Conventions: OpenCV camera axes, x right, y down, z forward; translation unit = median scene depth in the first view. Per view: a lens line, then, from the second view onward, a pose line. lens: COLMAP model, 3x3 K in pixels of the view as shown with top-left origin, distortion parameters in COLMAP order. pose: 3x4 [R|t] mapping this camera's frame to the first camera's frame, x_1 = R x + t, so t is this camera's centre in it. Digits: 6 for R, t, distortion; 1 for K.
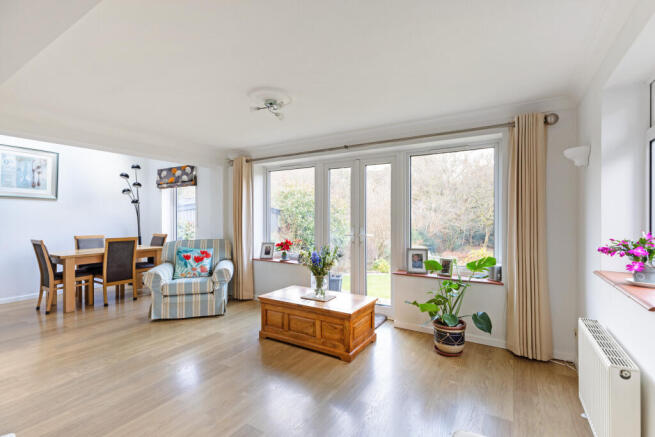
lens RADIAL K [[300.1, 0, 326.5], [0, 300.1, 215.5], [0, 0, 1]] dist [-0.000410, -0.000062]
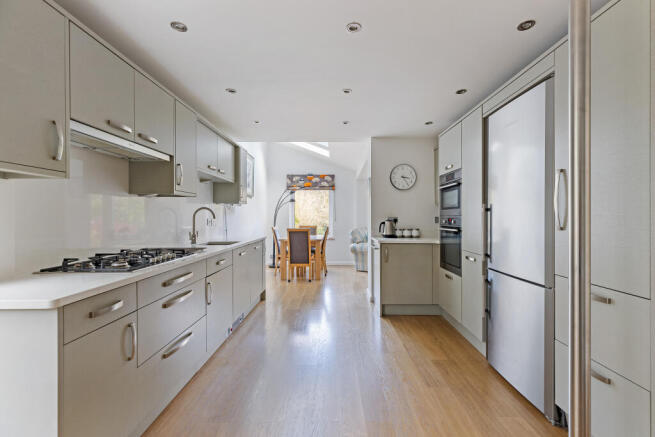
lens RADIAL K [[300.1, 0, 328.2], [0, 300.1, 216.7], [0, 0, 1]] dist [-0.000410, -0.000062]
pose [[0.850941, -0.001634, 0.525259, -1.427804], [-0.004054, 0.999945, 0.009677, 0.005596], [-0.525245, -0.010364, 0.850888, -0.151215]]
